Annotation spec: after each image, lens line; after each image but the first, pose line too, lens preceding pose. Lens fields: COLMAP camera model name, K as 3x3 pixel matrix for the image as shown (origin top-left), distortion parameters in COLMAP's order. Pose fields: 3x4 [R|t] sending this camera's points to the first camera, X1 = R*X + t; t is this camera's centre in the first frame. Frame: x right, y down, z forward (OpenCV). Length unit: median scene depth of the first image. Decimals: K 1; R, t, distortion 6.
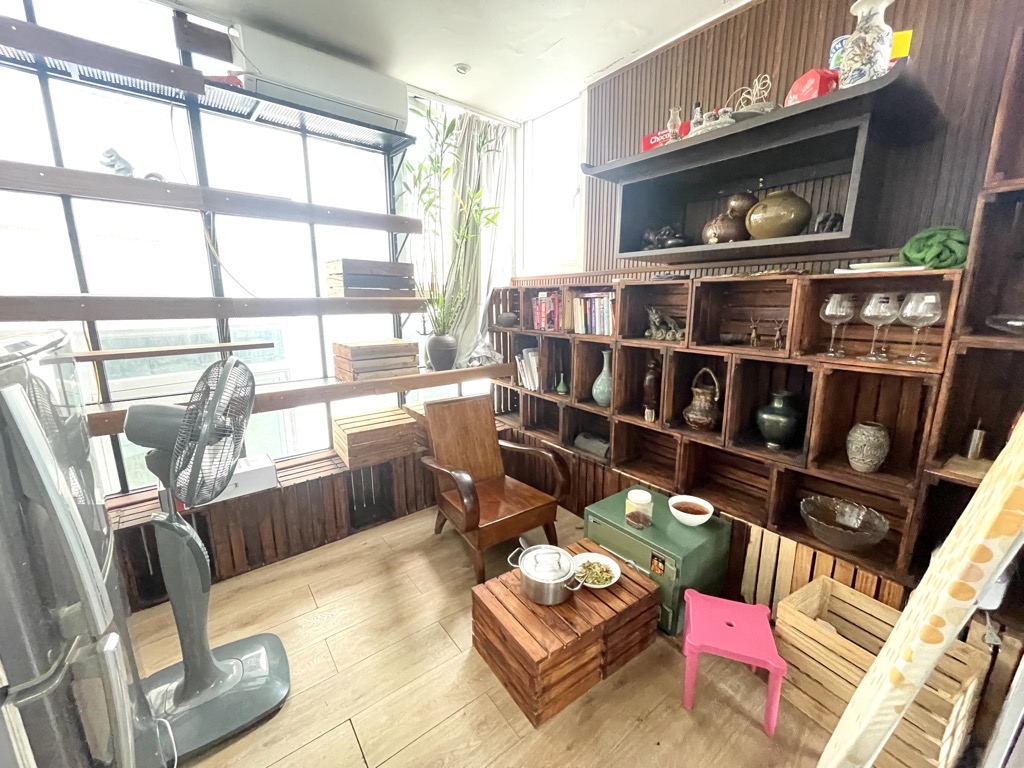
lens RADIAL K [[412.8, 0, 514.3], [0, 412.8, 385.6], [0, 0, 1]] dist [0.000695, -0.001268]
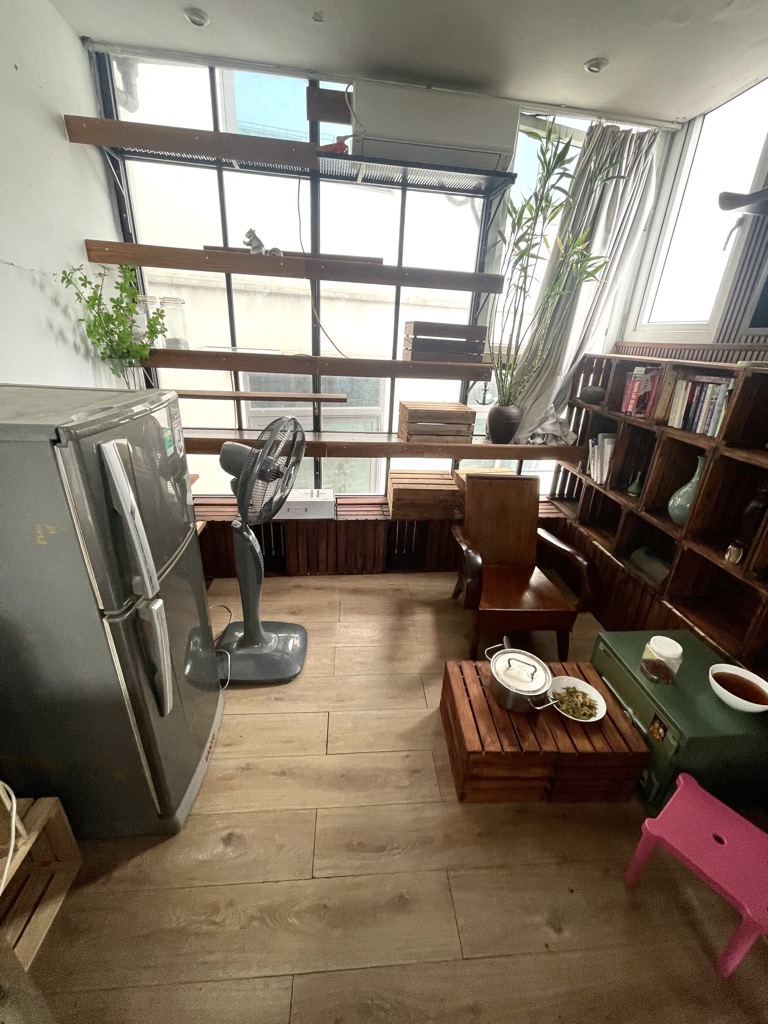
lens RADIAL K [[412.8, 0, 389.3], [0, 412.8, 512.1], [0, 0, 1]] dist [0.000695, -0.001268]
pose [[0.840309, 0.249798, -0.481126, 0.142593], [-0.159233, 0.962094, 0.221407, -0.068465], [0.518195, -0.109439, 0.848232, 0.043934]]
